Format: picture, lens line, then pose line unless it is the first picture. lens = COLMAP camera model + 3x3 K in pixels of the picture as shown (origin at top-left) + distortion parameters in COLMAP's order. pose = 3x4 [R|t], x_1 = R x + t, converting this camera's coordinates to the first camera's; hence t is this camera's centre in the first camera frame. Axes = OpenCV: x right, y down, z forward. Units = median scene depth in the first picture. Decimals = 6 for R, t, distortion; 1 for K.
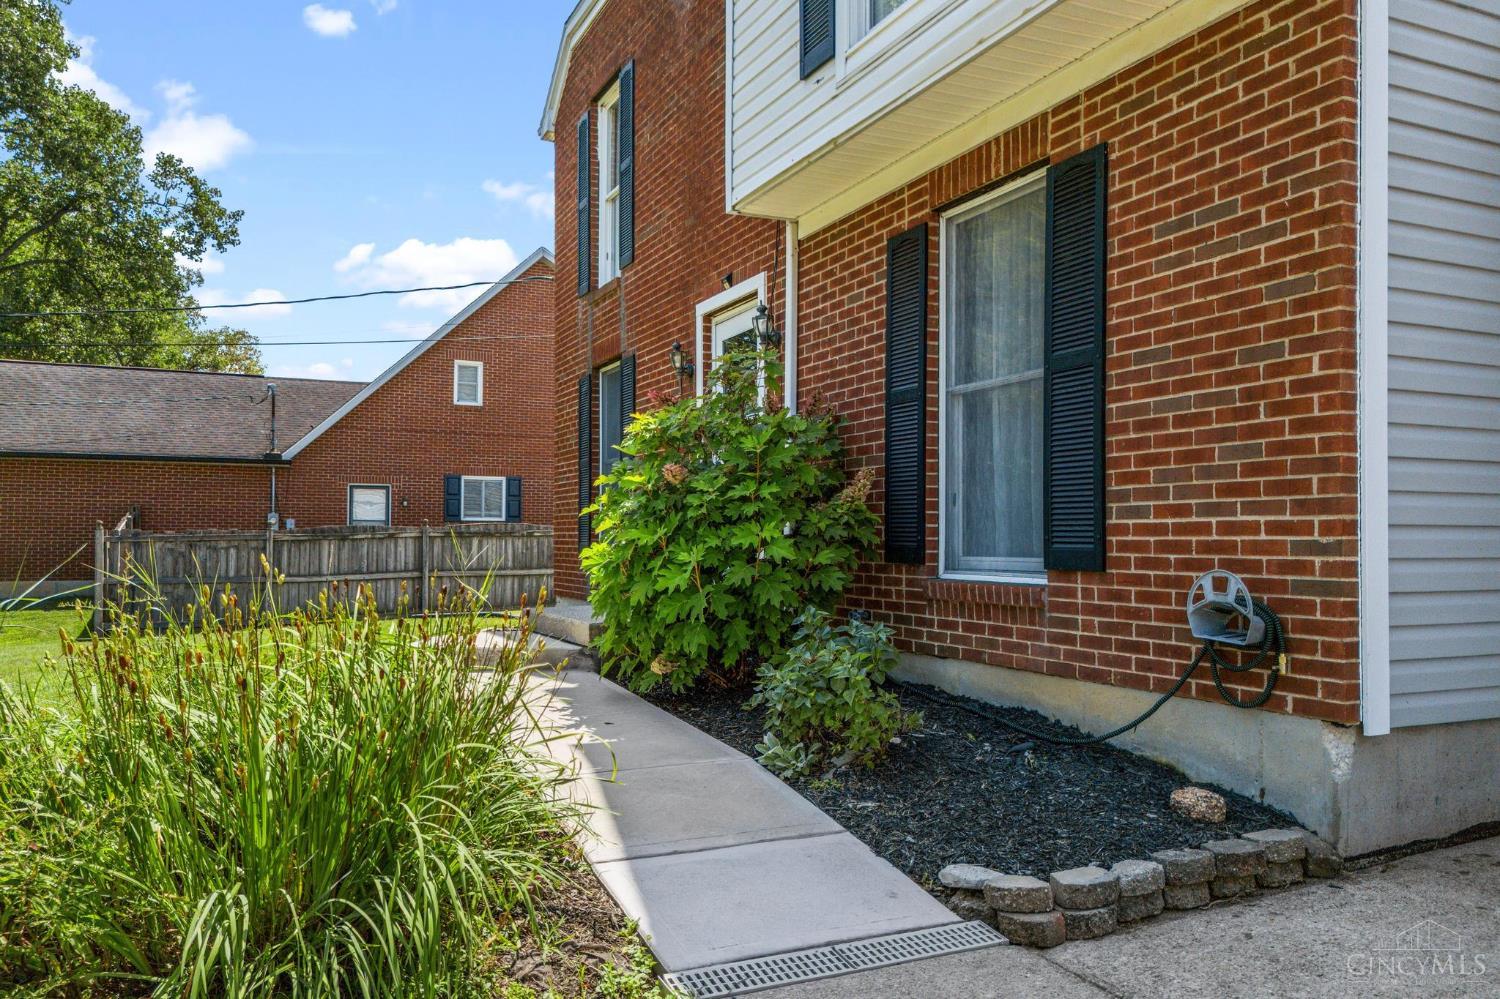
lens RADIAL K [[1134.1, 0, 748.4], [0, 1134.1, 529.3], [0, 0, 1]] dist [0.055470, -0.047767]
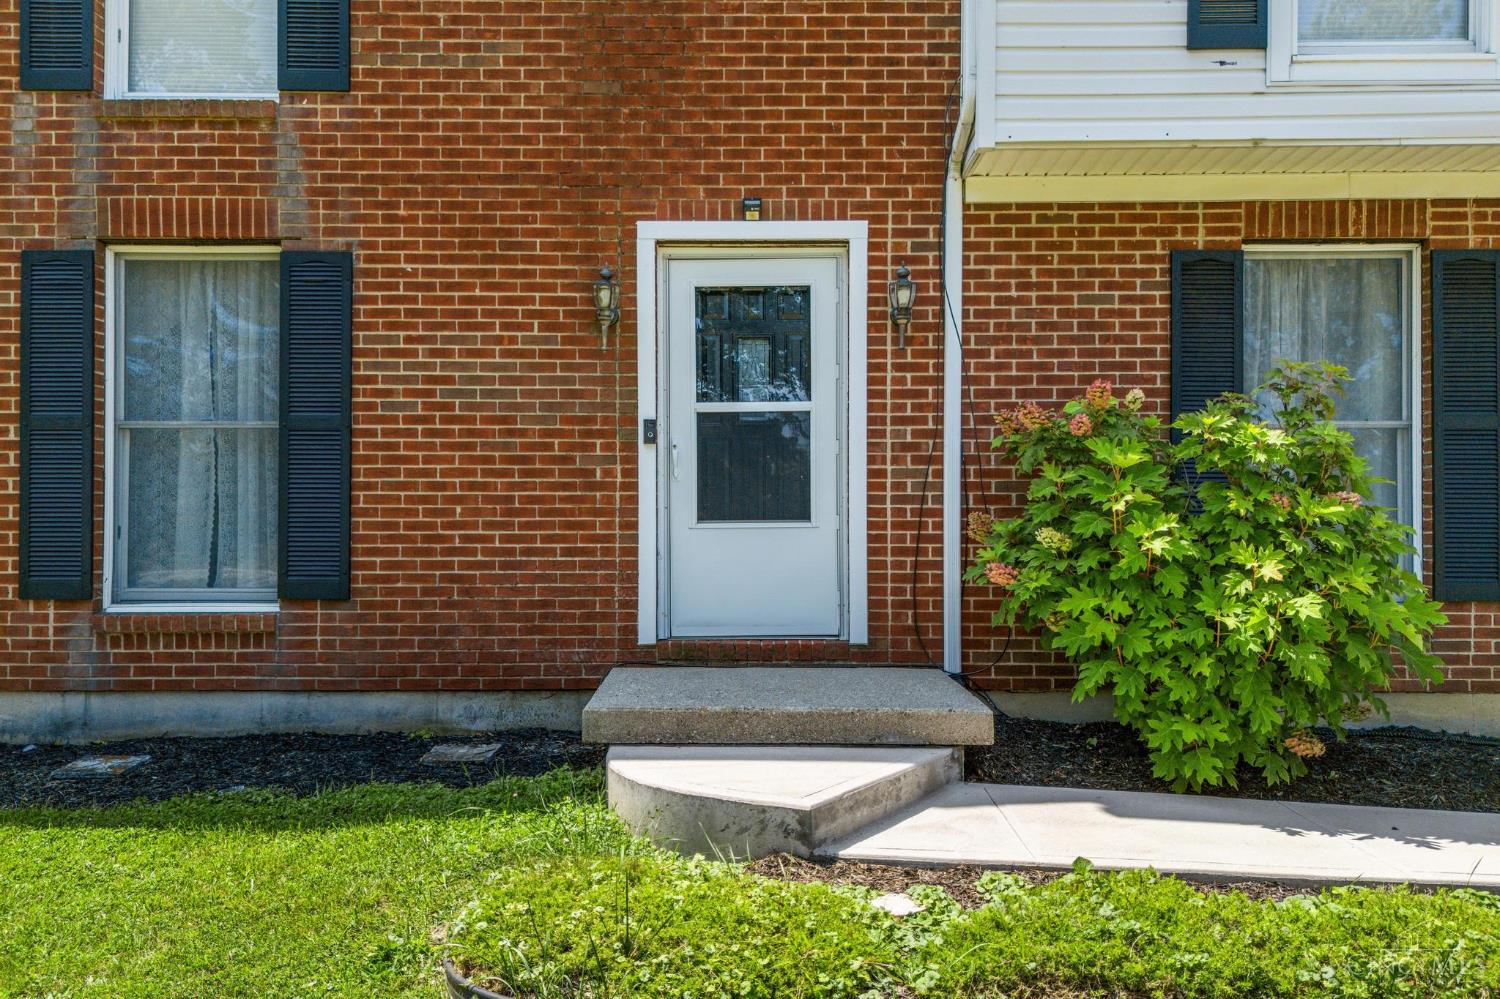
lens RADIAL K [[1134.1, 0, 748.4], [0, 1134.1, 529.3], [0, 0, 1]] dist [0.055470, -0.047767]
pose [[0.431998, 0.016931, 0.901716, -1.001654], [-0.010453, 0.999851, -0.013766, -0.011253], [-0.901814, -0.003479, 0.432110, 1.045881]]
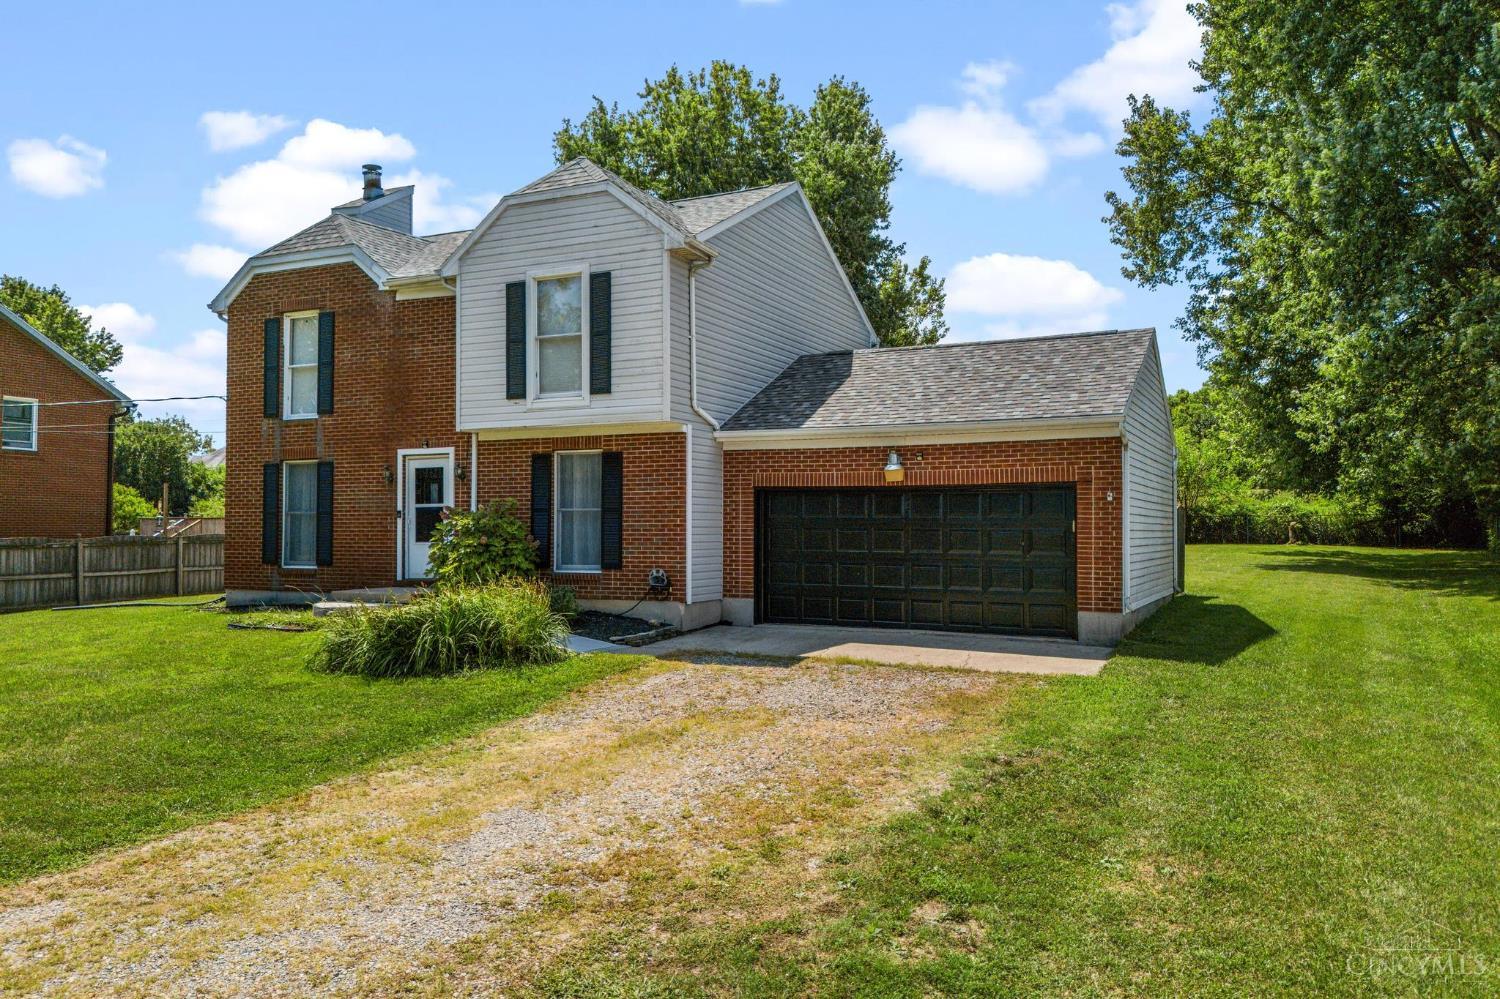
lens RADIAL K [[1095.1, 0, 750.0], [0, 1095.1, 499.5], [0, 0, 1]] dist [0.072450, -0.071872]
pose [[0.776953, 0.026880, 0.628984, -1.373335], [-0.010874, 0.999512, -0.029284, -0.075184], [-0.629465, 0.015913, 0.776866, -1.729999]]
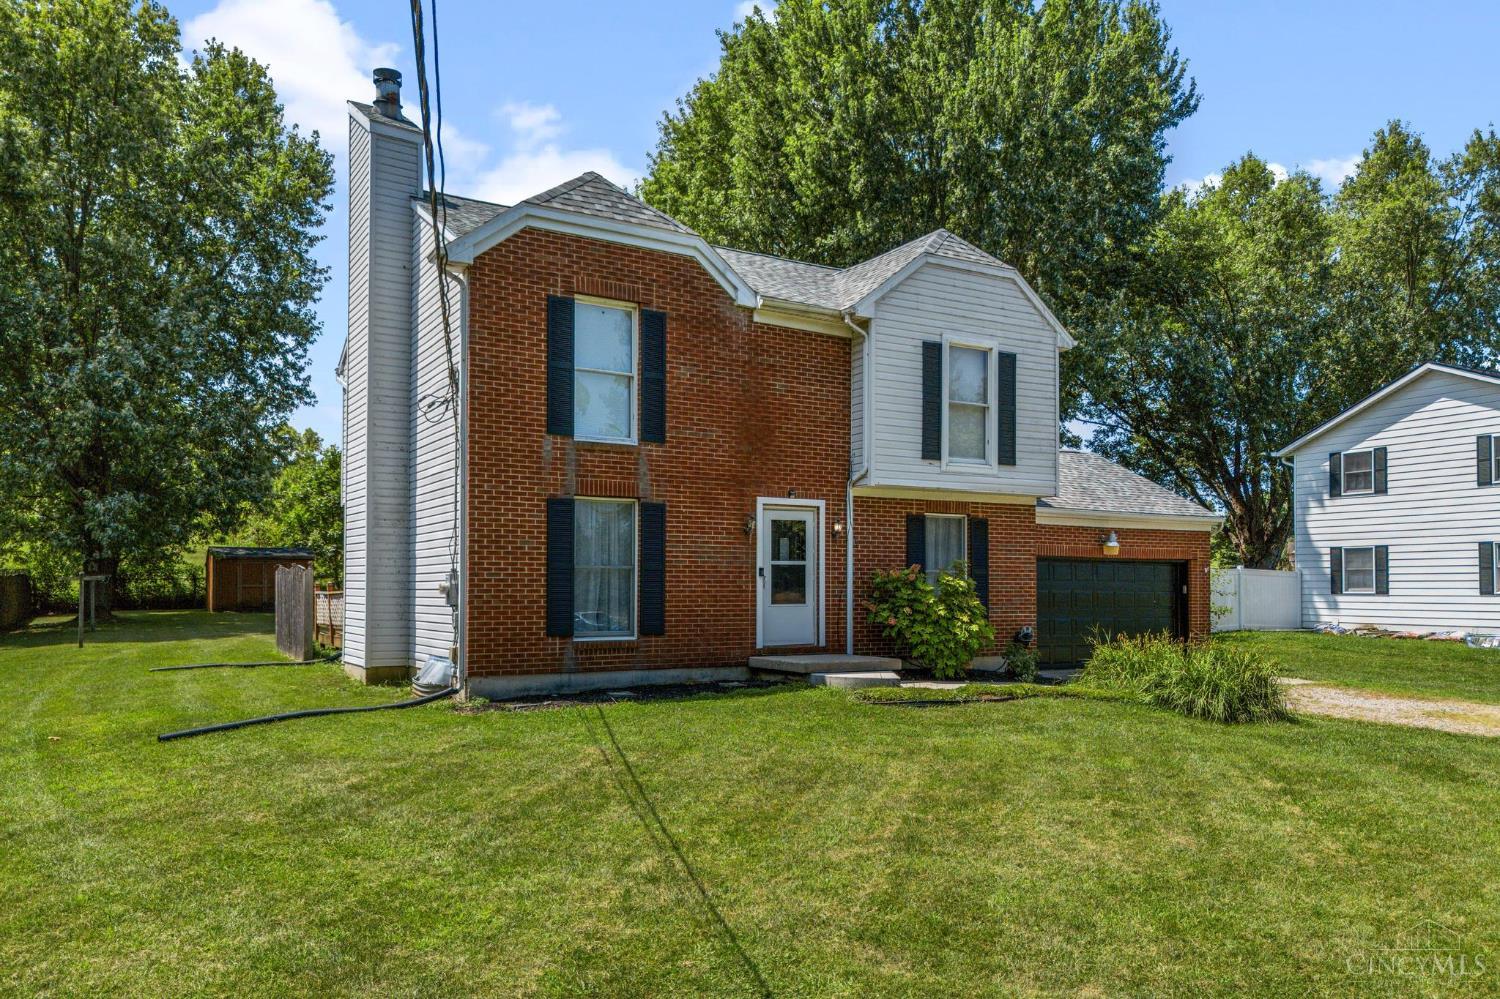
lens RADIAL K [[1109.8, 0, 750.0], [0, 1109.8, 572.0], [0, 0, 1]] dist [0.059700, -0.005007]
pose [[-0.095731, 0.026132, 0.995064, -3.003090], [-0.006968, 0.999613, -0.026922, -0.038559], [-0.995383, -0.009511, -0.095512, 1.910067]]
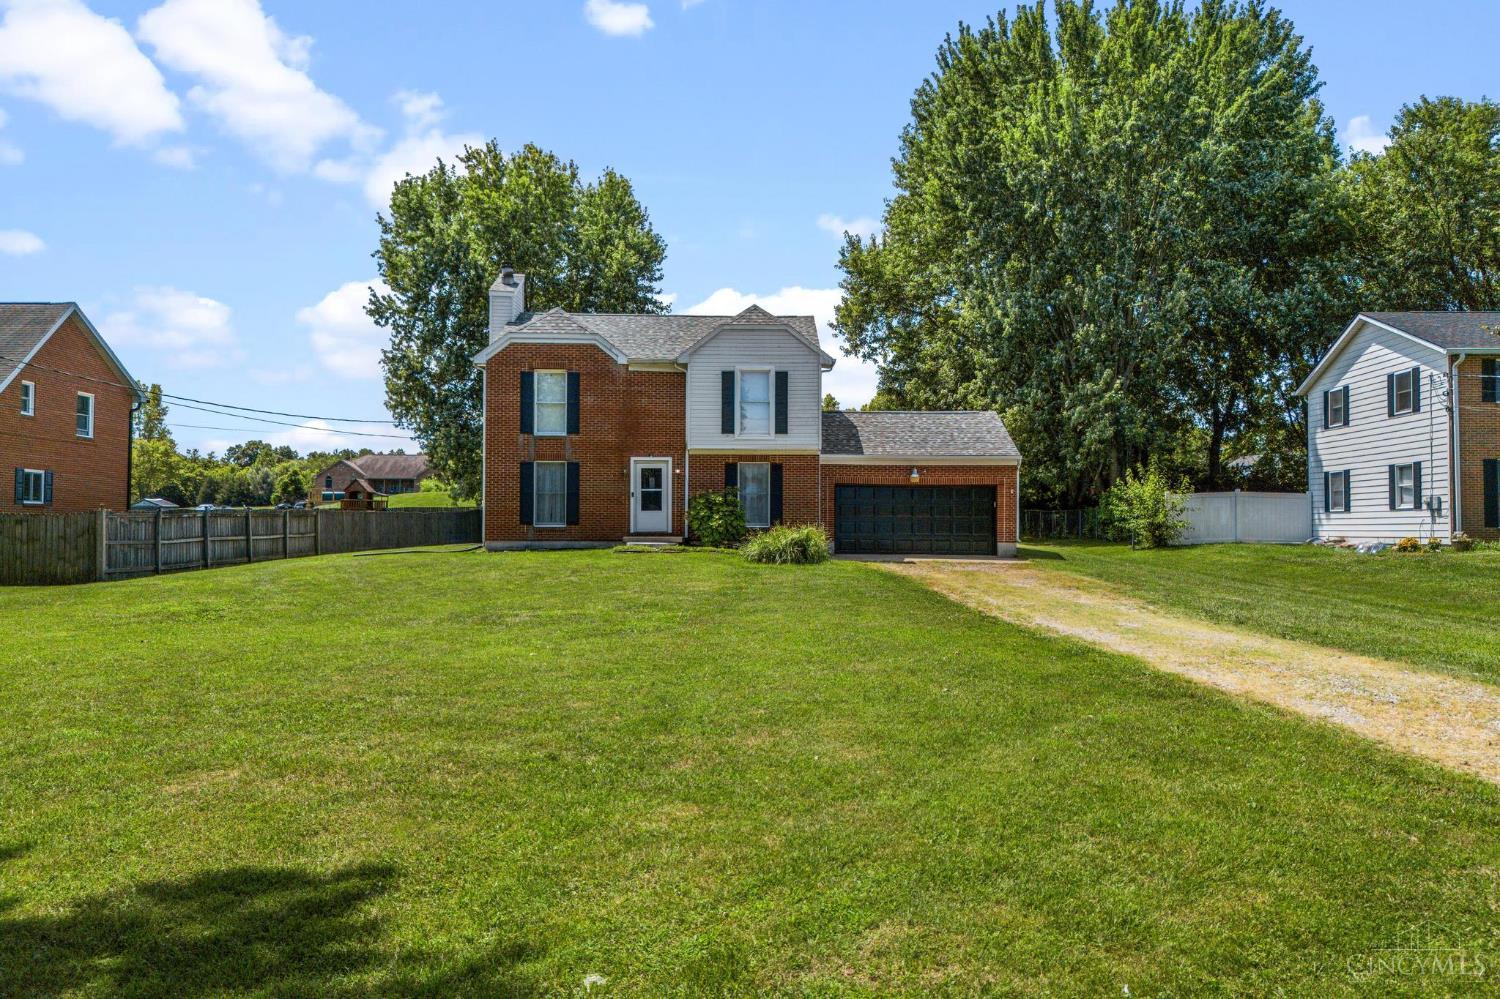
lens RADIAL K [[1095.1, 0, 750.0], [0, 1095.1, 499.5], [0, 0, 1]] dist [0.072450, -0.071872]
pose [[0.411227, 0.035774, 0.910831, -5.135627], [-0.012250, 0.999356, -0.033721, 0.097293], [-0.911451, 0.002709, 0.411400, -1.377383]]
